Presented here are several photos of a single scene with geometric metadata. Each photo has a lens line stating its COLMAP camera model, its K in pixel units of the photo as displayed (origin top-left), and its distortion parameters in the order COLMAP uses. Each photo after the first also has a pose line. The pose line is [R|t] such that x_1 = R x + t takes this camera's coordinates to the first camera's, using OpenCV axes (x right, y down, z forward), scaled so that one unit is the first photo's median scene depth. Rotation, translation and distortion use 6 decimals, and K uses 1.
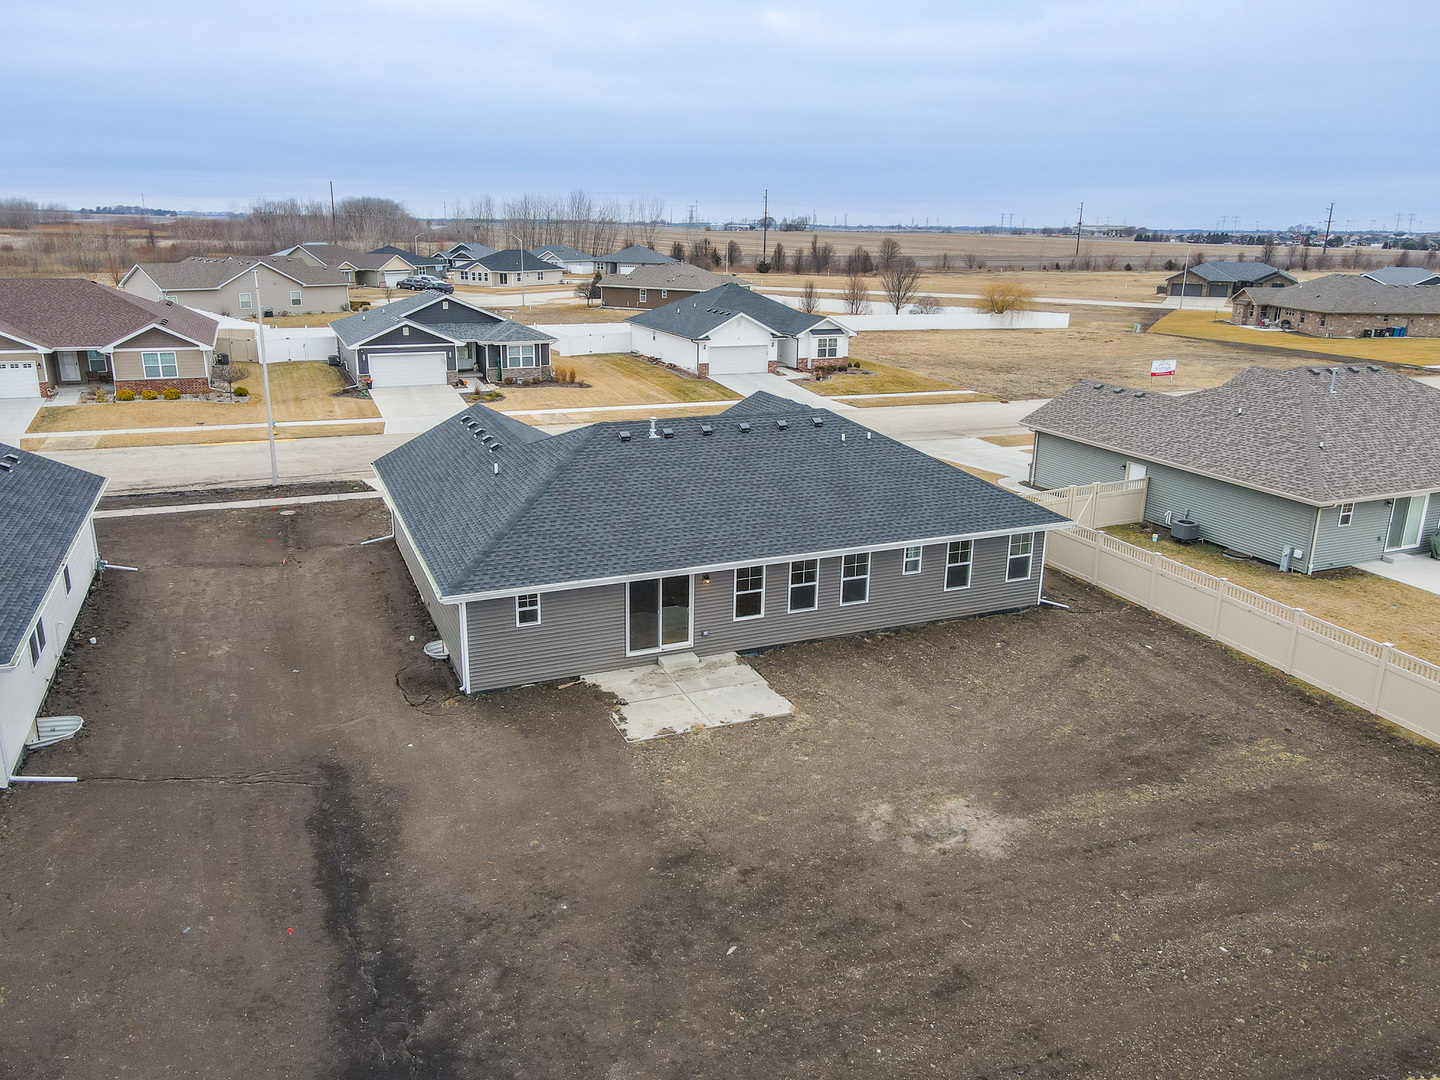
lens RADIAL K [[1100.3, 0, 767.5], [0, 1100.3, 542.1], [0, 0, 1]] dist [0.009217, 0.006189]
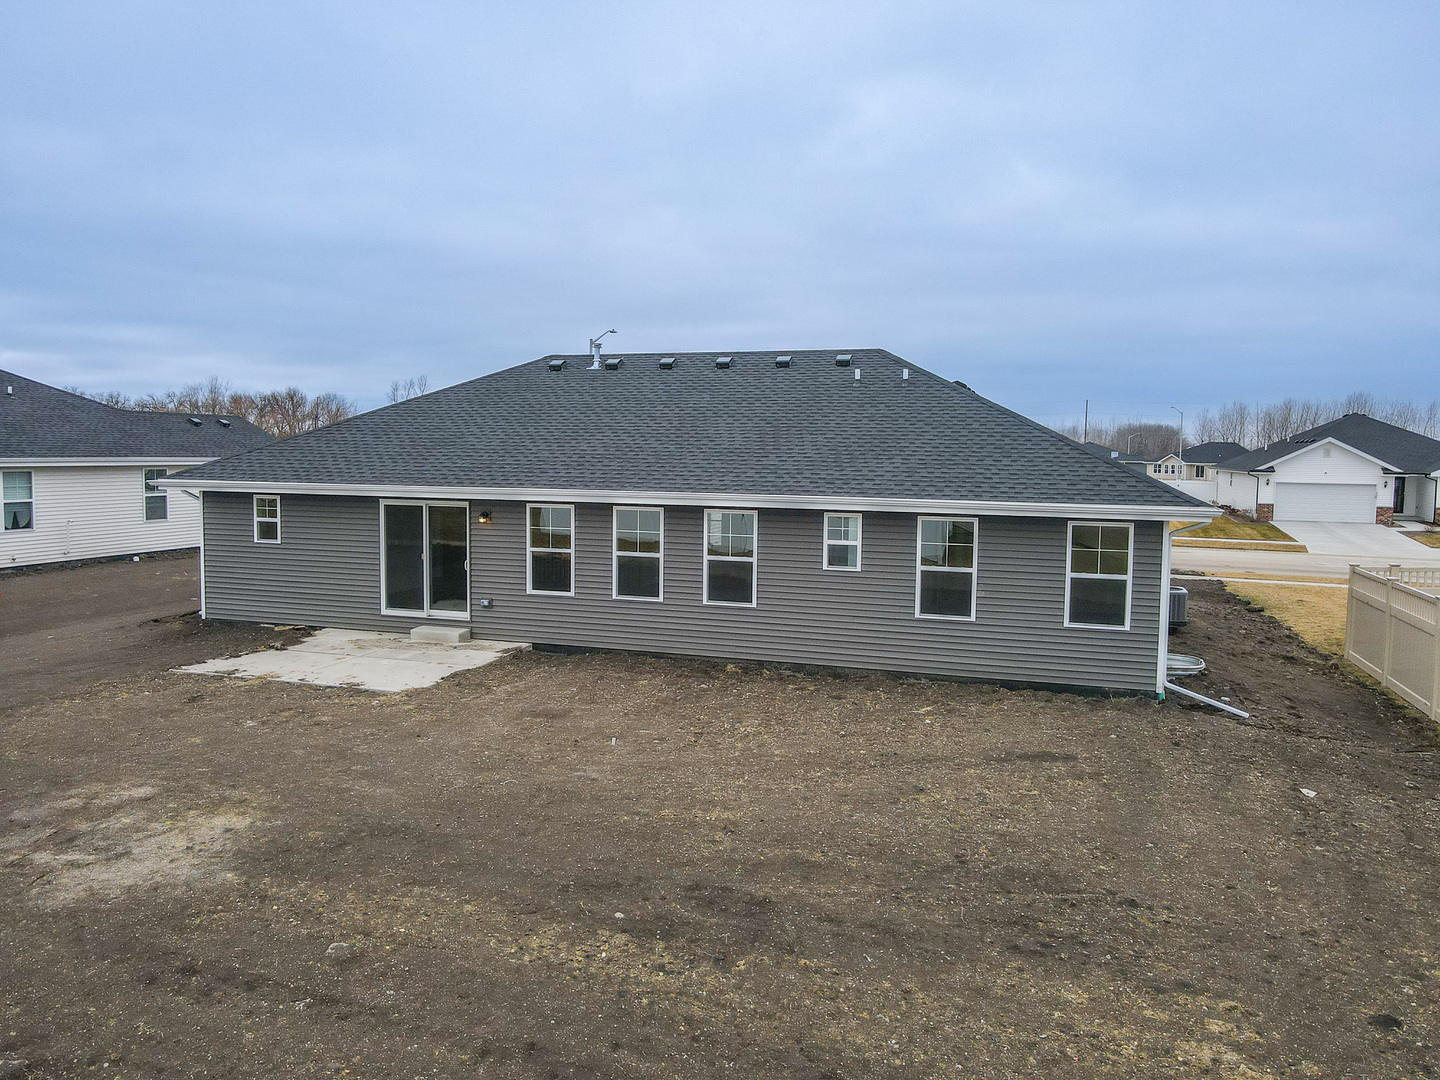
lens RADIAL K [[1100.3, 0, 767.5], [0, 1100.3, 542.1], [0, 0, 1]] dist [0.009217, 0.006189]
pose [[0.725289, 0.031017, -0.687745, 0.545870], [-0.193519, 0.967891, -0.160432, 0.125086], [0.660686, 0.249451, 0.708003, 0.647707]]
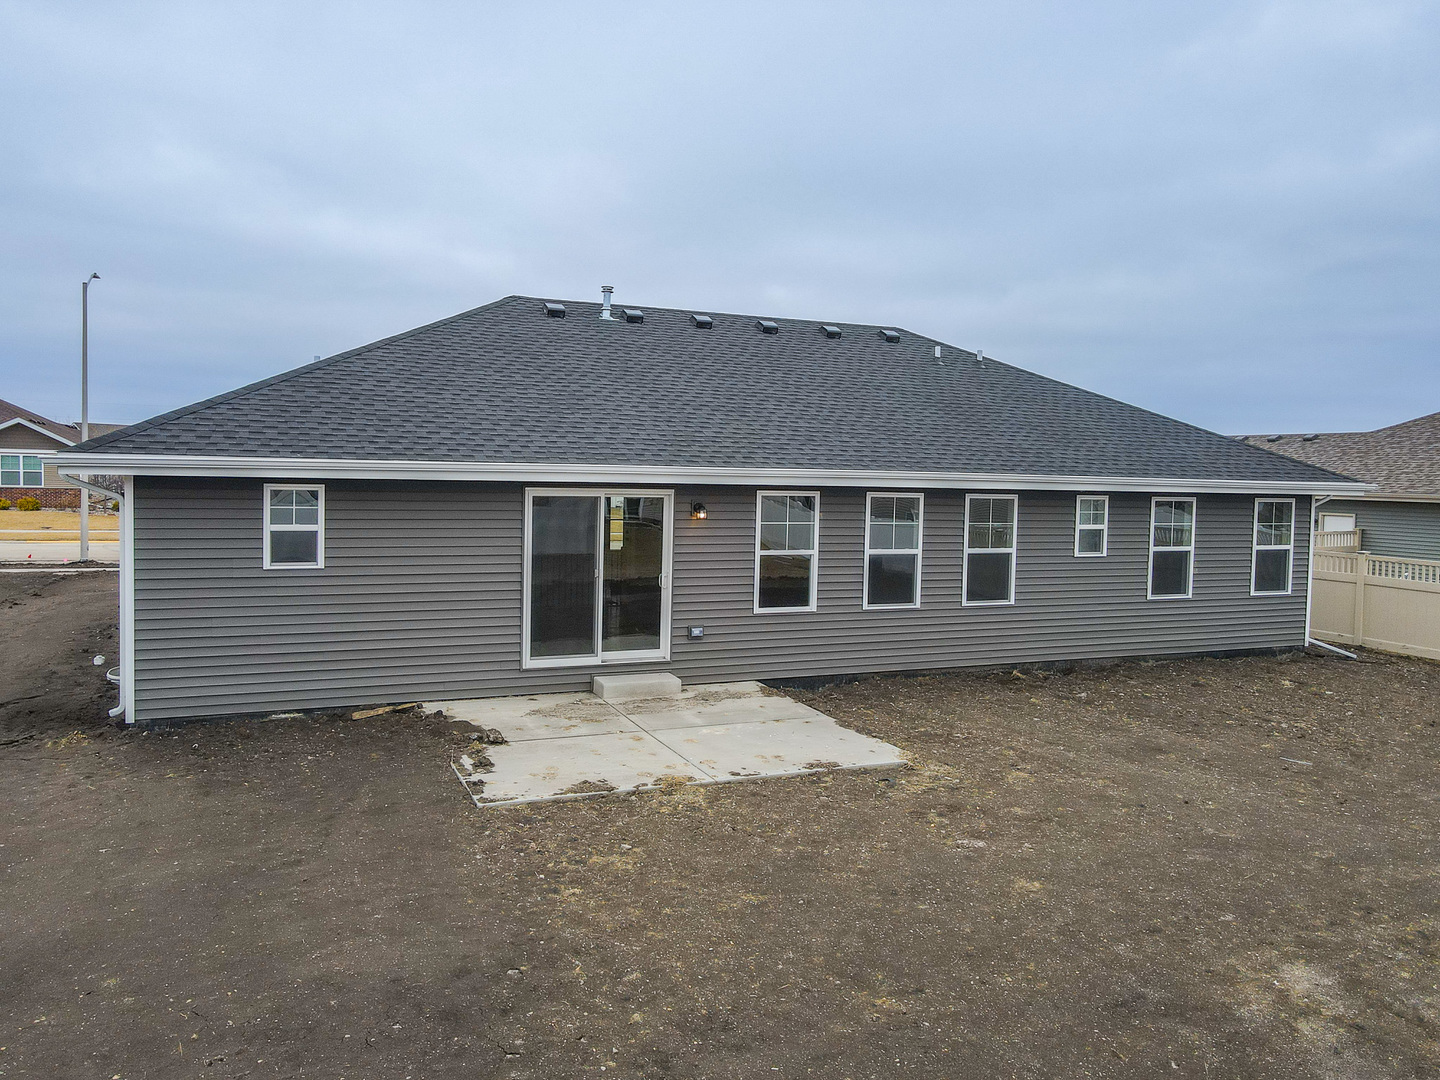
lens RADIAL K [[1108.8, 0, 746.1], [0, 1108.8, 523.1], [0, 0, 1]] dist [0.015154, 0.006181]
pose [[0.999883, -0.003141, -0.014953, -0.028276], [-0.000411, 0.972757, -0.231825, 0.152465], [0.015274, 0.231804, 0.972643, 0.538758]]
